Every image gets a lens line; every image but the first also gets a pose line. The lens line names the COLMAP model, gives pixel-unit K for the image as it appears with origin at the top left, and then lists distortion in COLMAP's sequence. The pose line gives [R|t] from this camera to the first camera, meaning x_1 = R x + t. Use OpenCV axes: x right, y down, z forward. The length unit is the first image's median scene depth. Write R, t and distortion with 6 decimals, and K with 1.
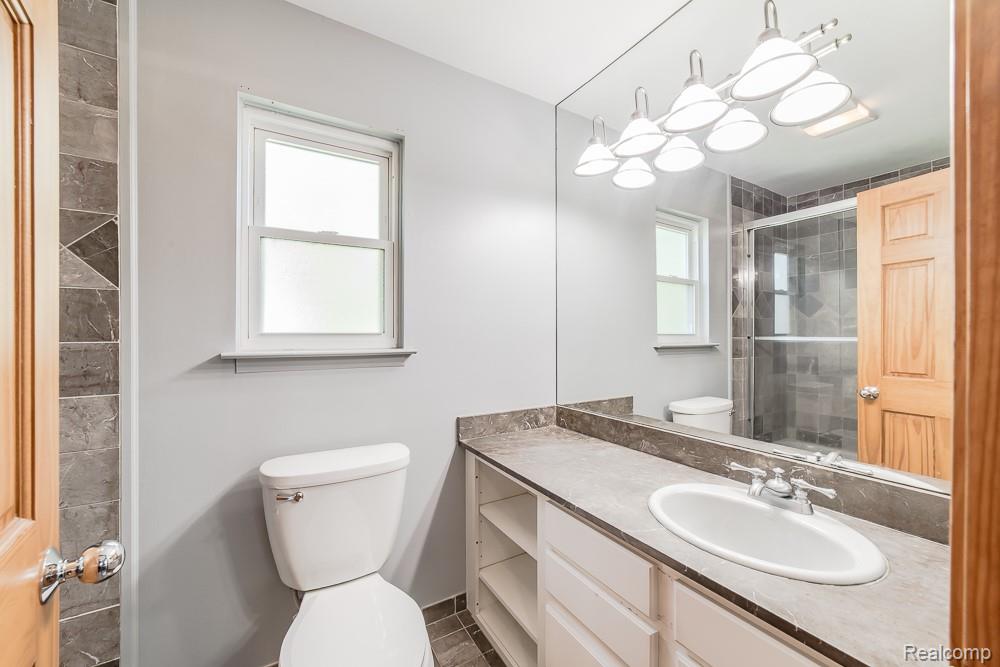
lens RADIAL K [[386.7, 0, 510.4], [0, 386.7, 340.6], [0, 0, 1]] dist [0.000501, 0.000150]
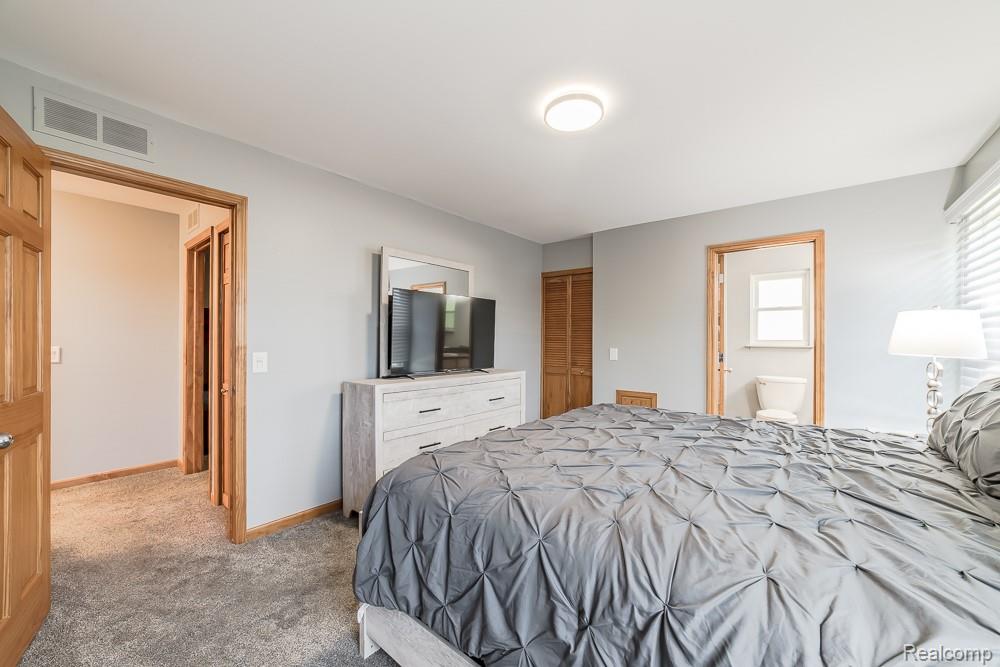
lens RADIAL K [[394.1, 0, 497.2], [0, 394.1, 342.1], [0, 0, 1]] dist [0.000228, 0.000205]
pose [[0.345128, 0.000808, -0.938555, 1.730915], [-0.005203, 0.999986, -0.001052, 0.007435], [0.938541, 0.005246, 0.345127, -2.225012]]
